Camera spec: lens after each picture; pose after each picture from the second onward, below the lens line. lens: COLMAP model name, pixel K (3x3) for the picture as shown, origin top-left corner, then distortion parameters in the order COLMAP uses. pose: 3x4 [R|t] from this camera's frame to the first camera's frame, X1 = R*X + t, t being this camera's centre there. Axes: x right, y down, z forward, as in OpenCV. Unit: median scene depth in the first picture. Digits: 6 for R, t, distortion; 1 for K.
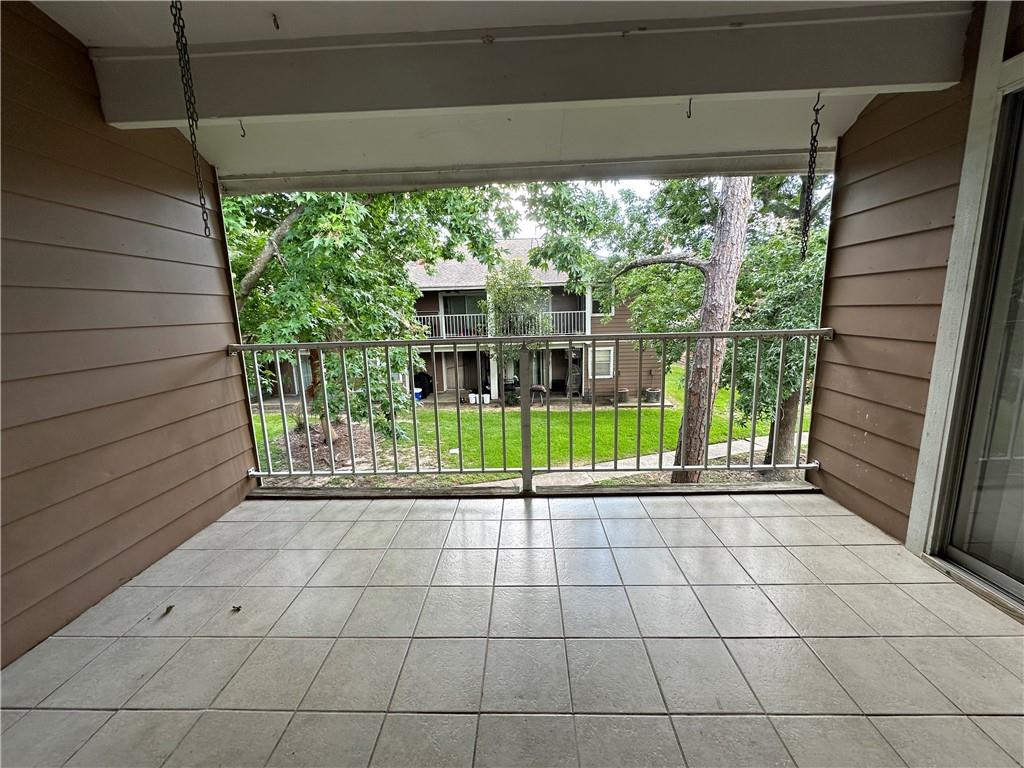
lens RADIAL K [[408.8, 0, 515.2], [0, 408.8, 381.0], [0, 0, 1]] dist [-0.000891, -0.000355]
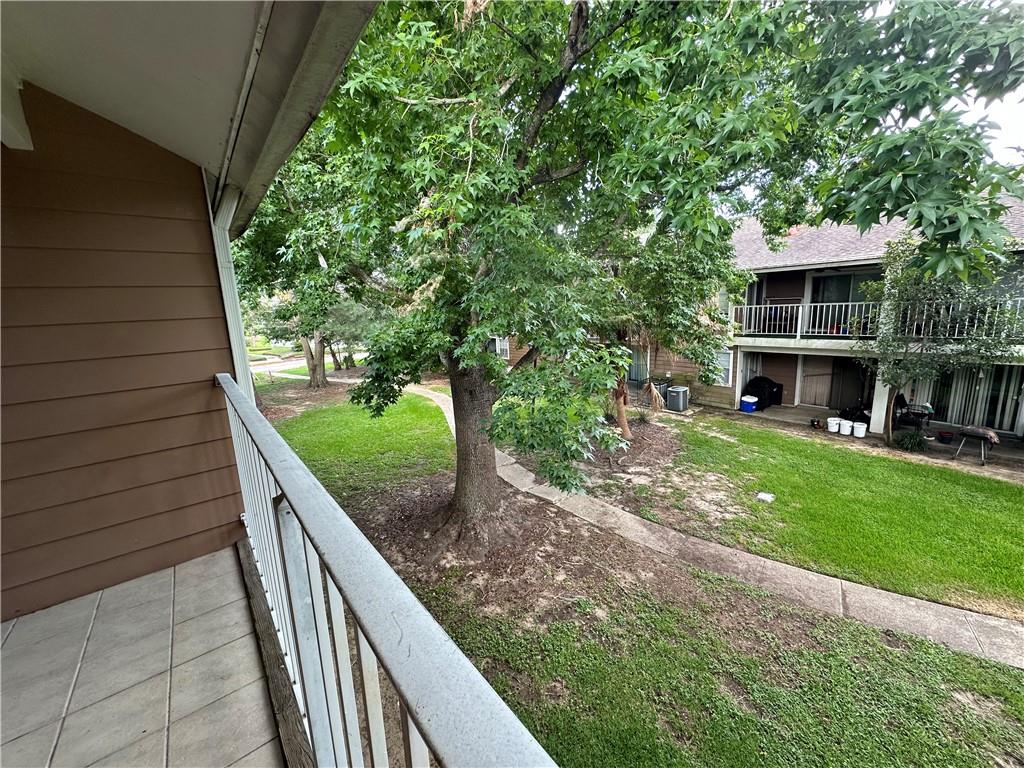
lens RADIAL K [[408.8, 0, 511.0], [0, 408.8, 384.1], [0, 0, 1]] dist [-0.000891, -0.000355]
pose [[0.644762, 0.141888, -0.751099, 0.248770], [-0.108000, 0.989673, 0.094247, -0.147801], [0.756715, 0.020352, 0.653428, 0.614125]]
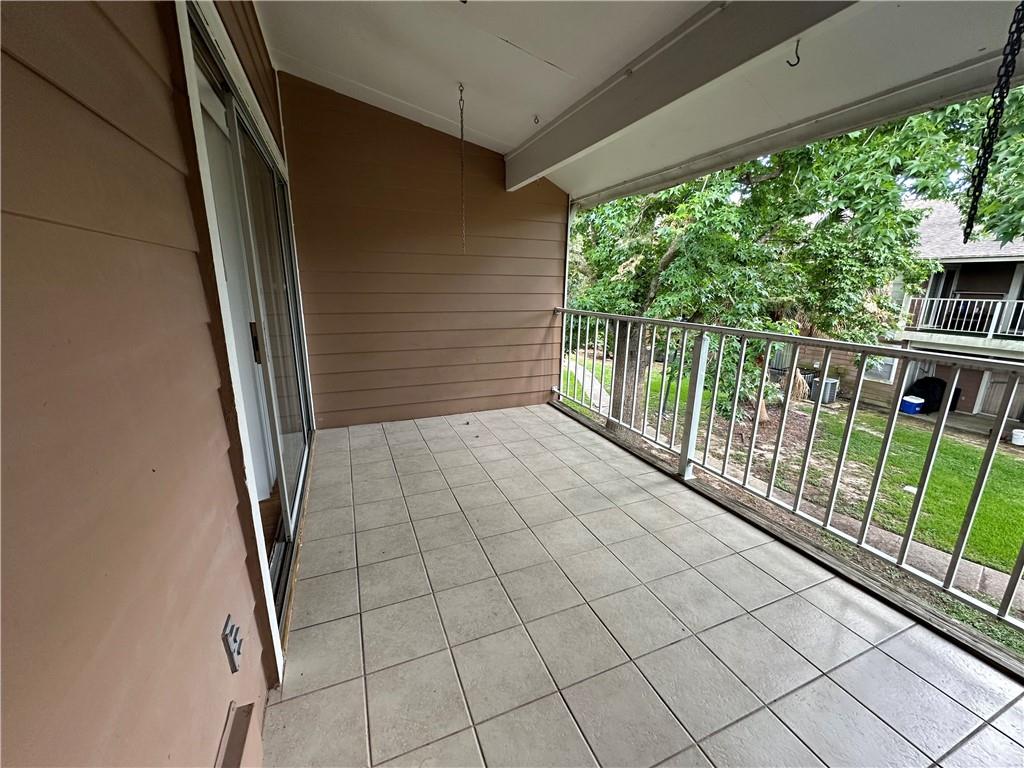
lens RADIAL K [[408.8, 0, 510.2], [0, 408.8, 383.0], [0, 0, 1]] dist [-0.000891, -0.000355]
pose [[0.406742, 0.250230, -0.878605, 0.490158], [-0.185546, 0.964337, 0.188750, -0.048880], [0.894502, 0.086250, 0.438665, 0.103611]]
